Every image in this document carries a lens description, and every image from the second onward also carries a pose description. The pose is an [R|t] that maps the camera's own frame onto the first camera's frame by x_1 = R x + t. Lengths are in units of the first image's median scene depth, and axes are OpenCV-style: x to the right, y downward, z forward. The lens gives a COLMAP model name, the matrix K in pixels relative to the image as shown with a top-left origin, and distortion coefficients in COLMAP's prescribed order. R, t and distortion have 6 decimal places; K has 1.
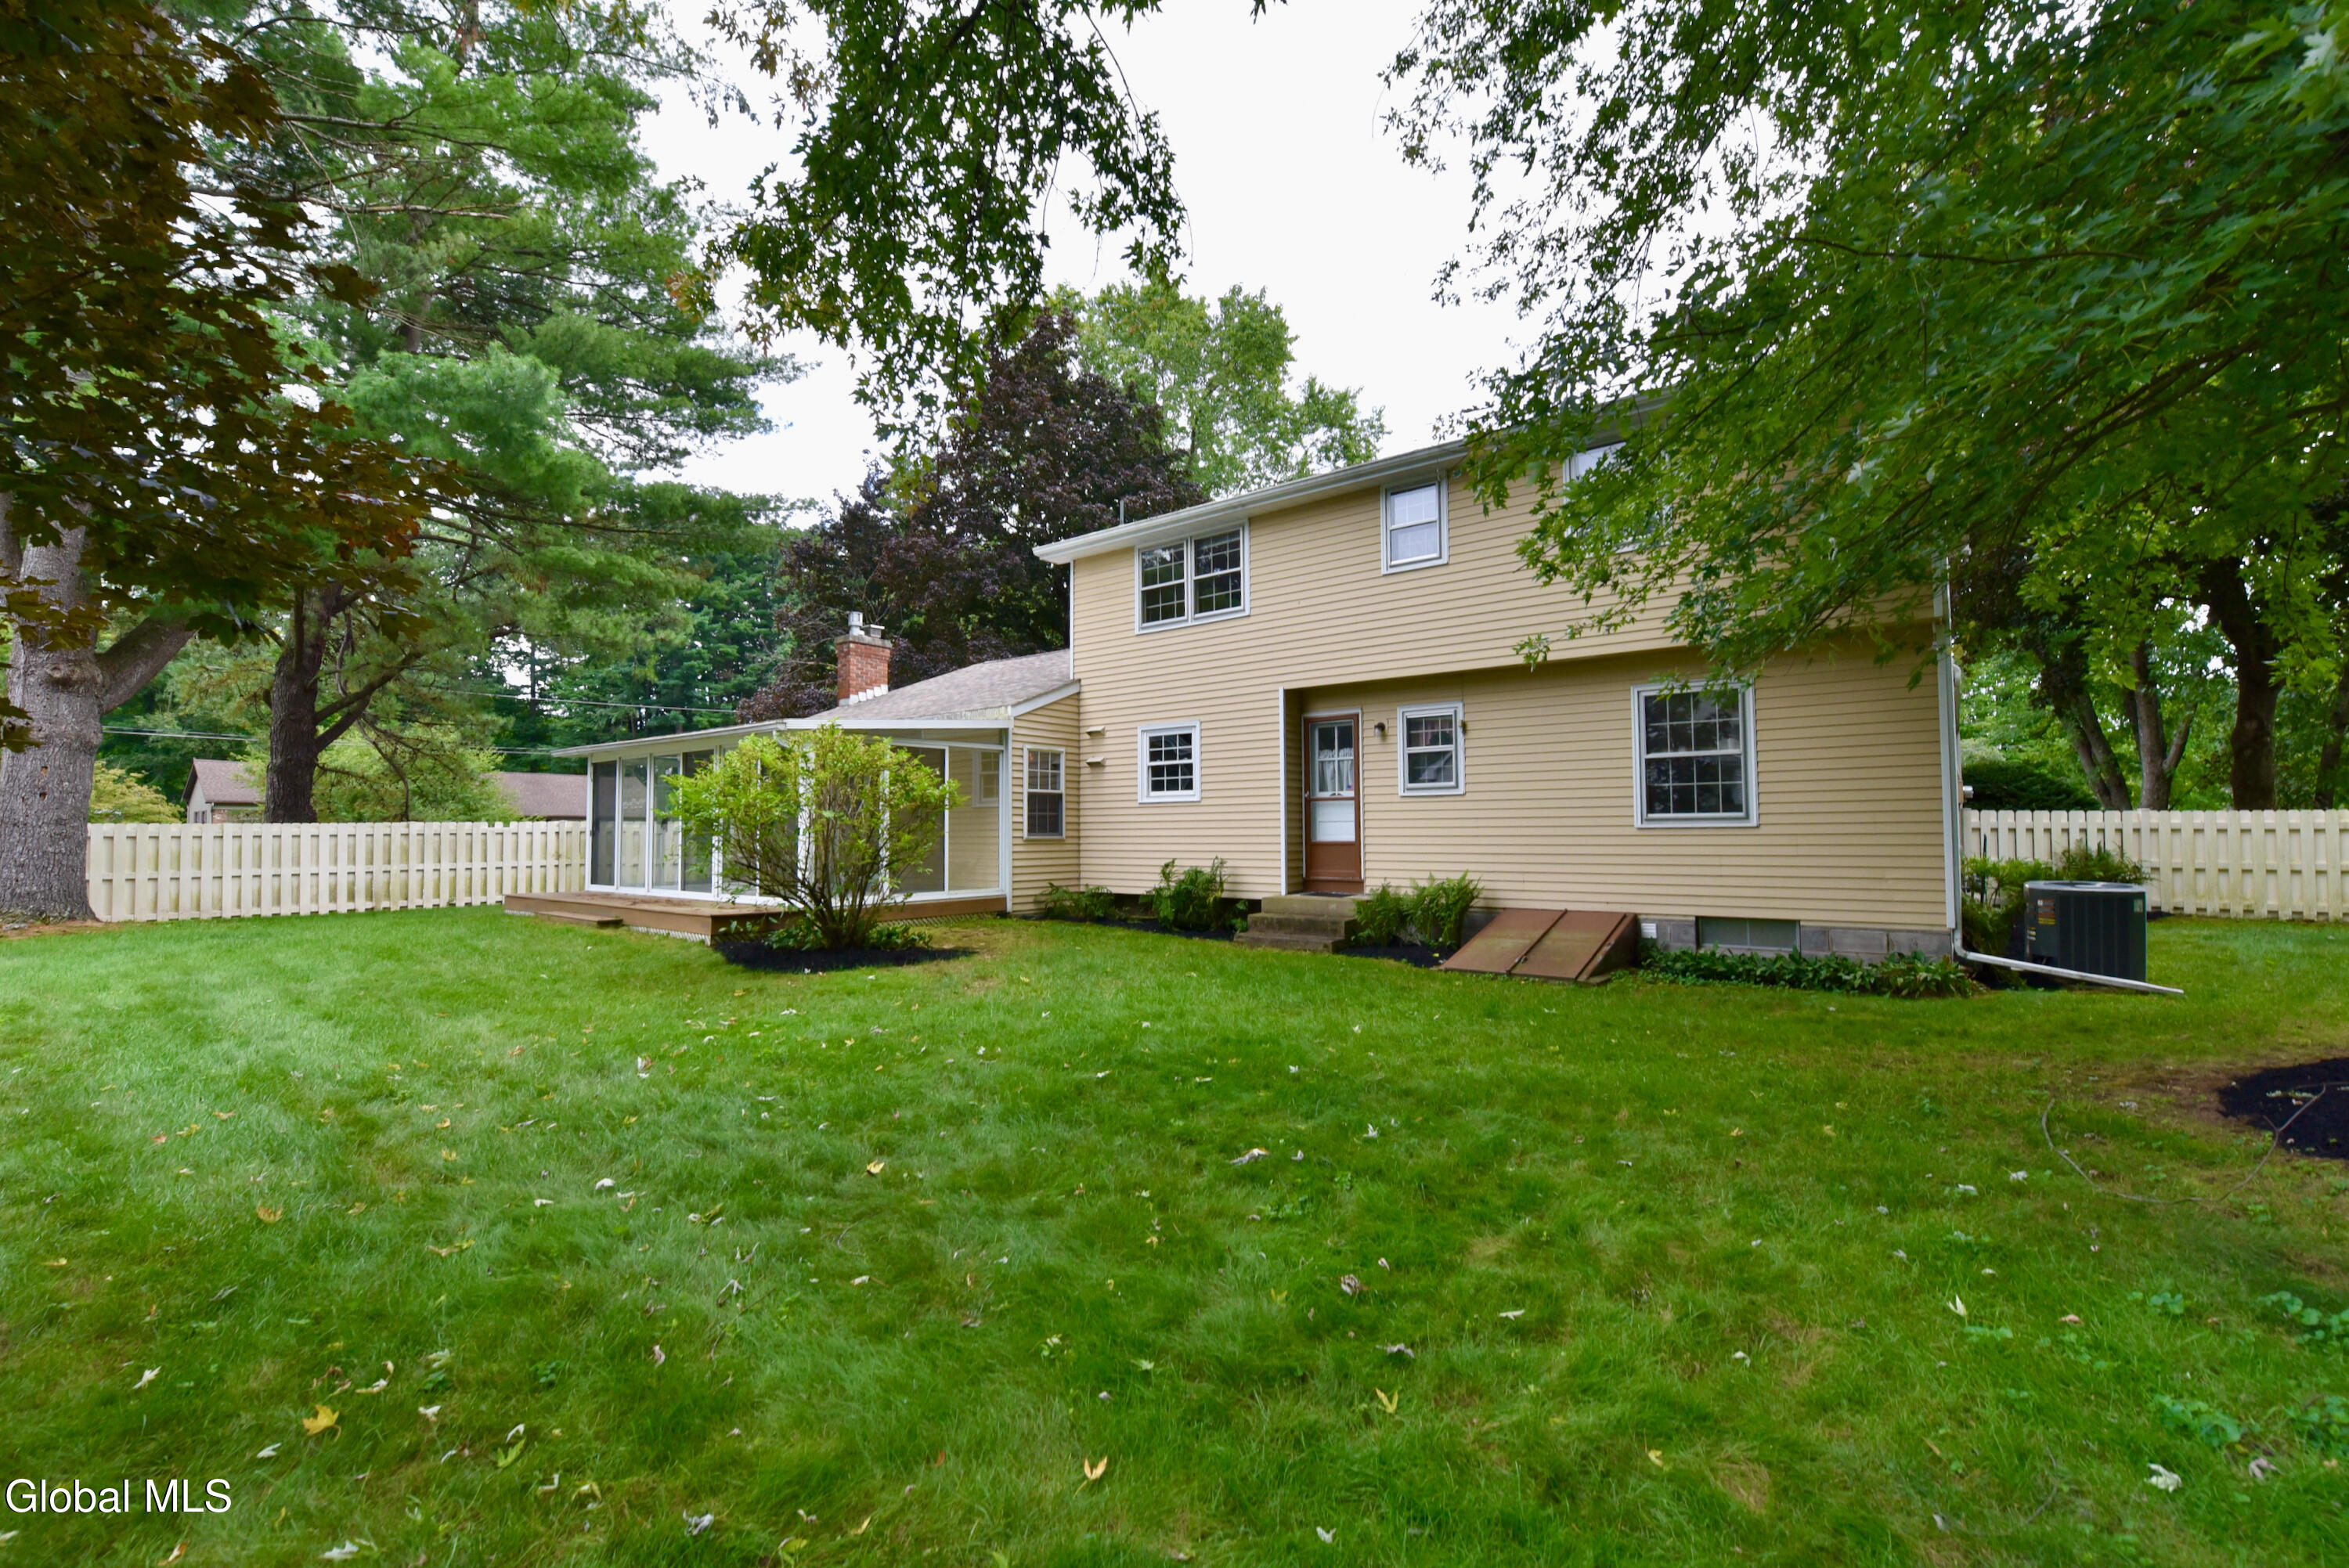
lens RADIAL K [[970.1, 0, 1174.5], [0, 970.1, 784.0], [0, 0, 1]] dist [-0.020507, -0.000153]
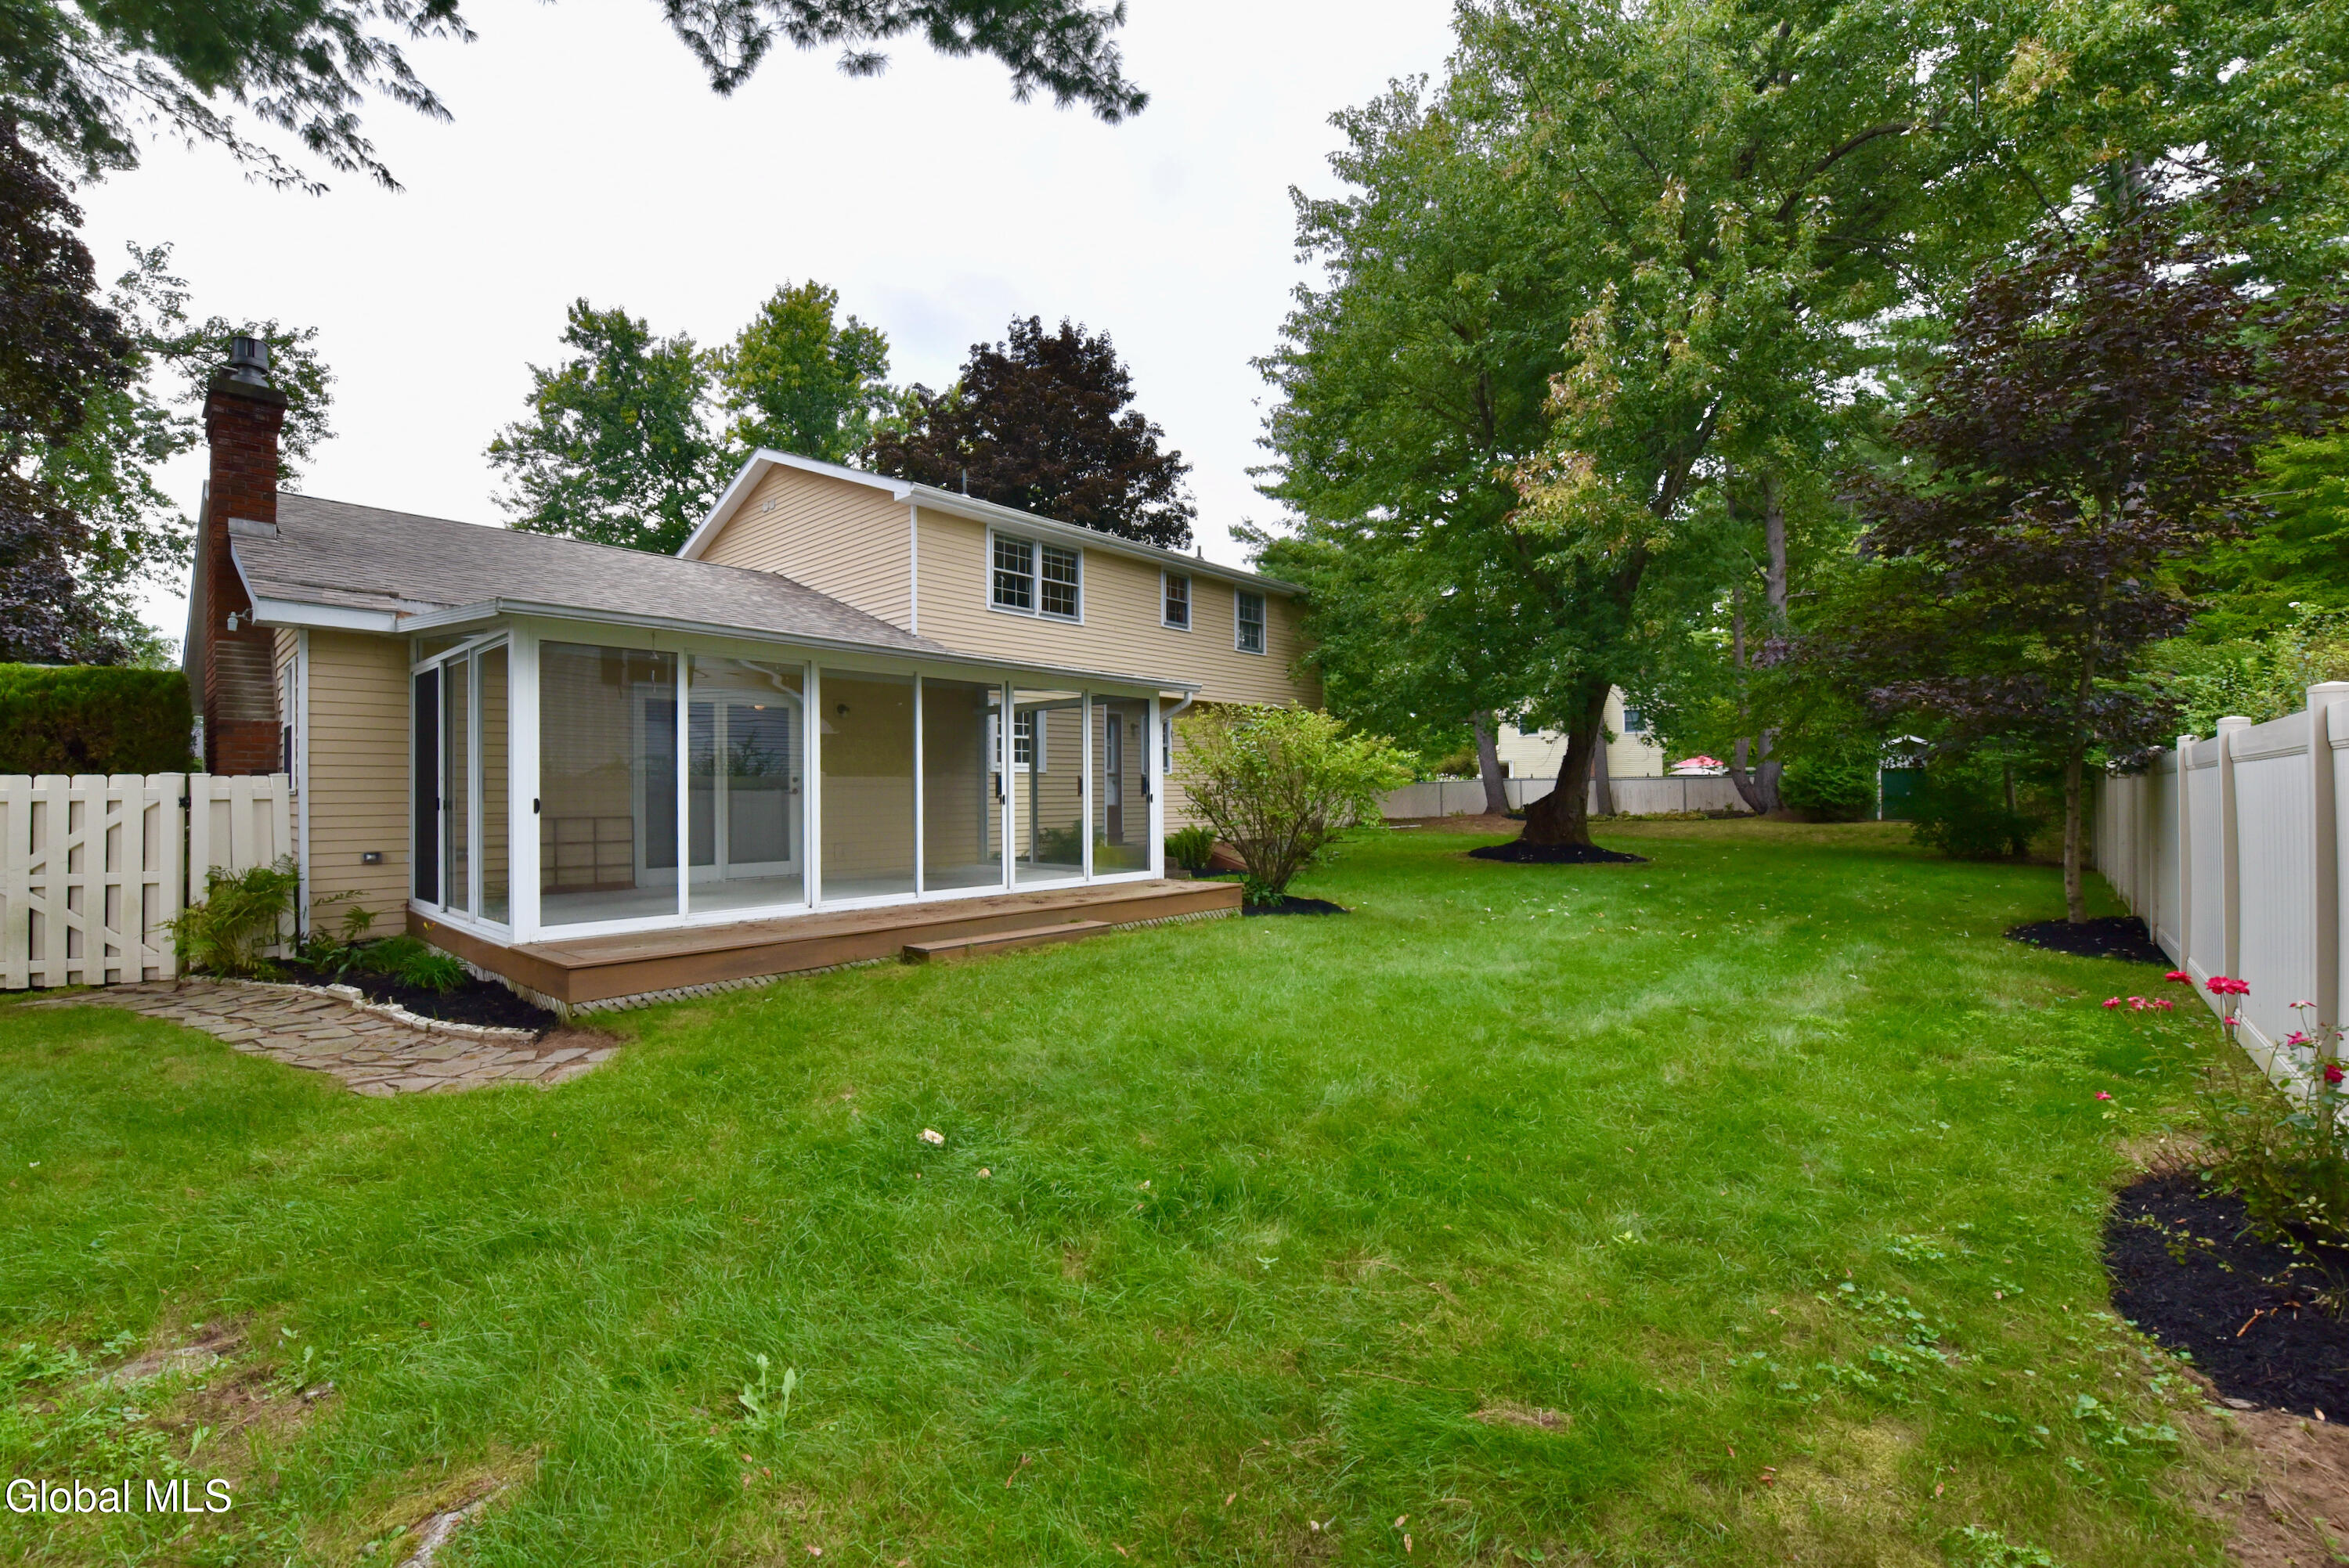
lens RADIAL K [[920.2, 0, 1174.5], [0, 920.2, 784.0], [0, 0, 1]] dist [-0.021327, -0.000112]
pose [[0.091950, 0.012688, 0.995683, -1.096025], [-0.044052, 0.998992, -0.008662, 0.035647], [-0.994789, -0.043065, 0.092416, 0.762853]]
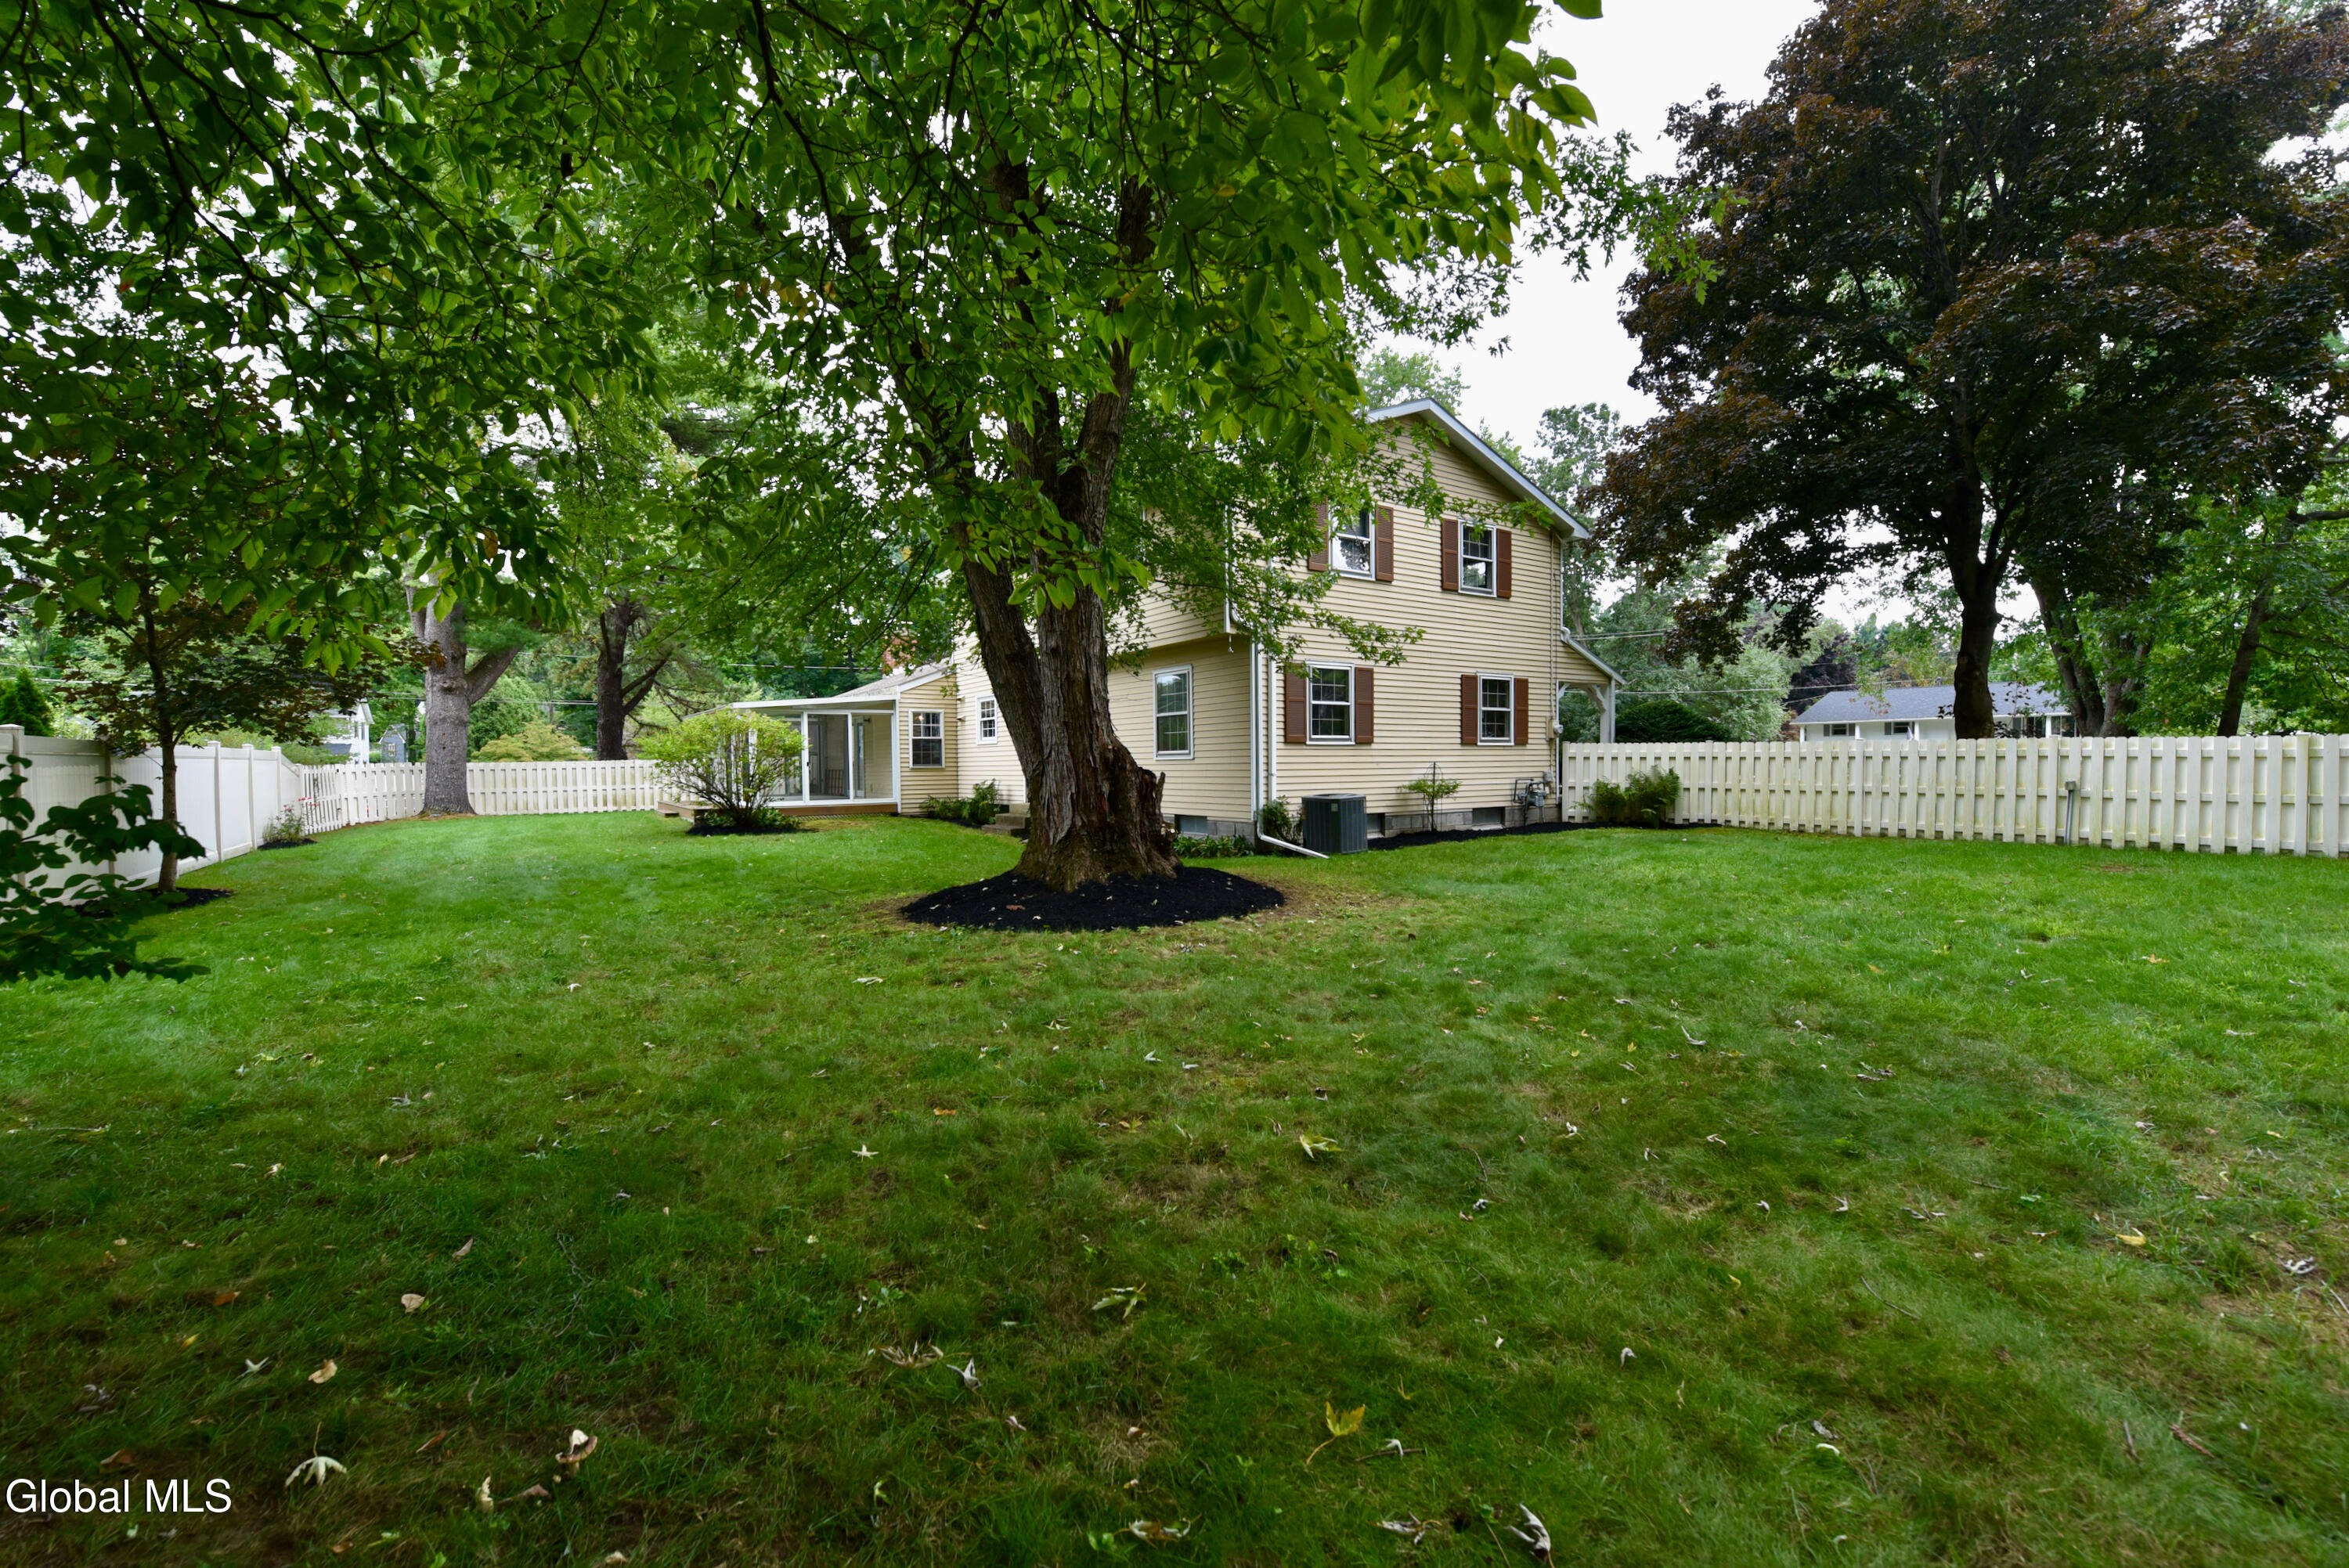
lens RADIAL K [[920.2, 0, 1174.5], [0, 920.2, 784.0], [0, 0, 1]] dist [-0.021327, -0.000112]
pose [[0.960091, 0.001051, -0.279687, 0.751512], [0.020025, 0.997168, 0.072485, -0.020202], [0.278971, -0.075193, 0.957351, -0.369249]]
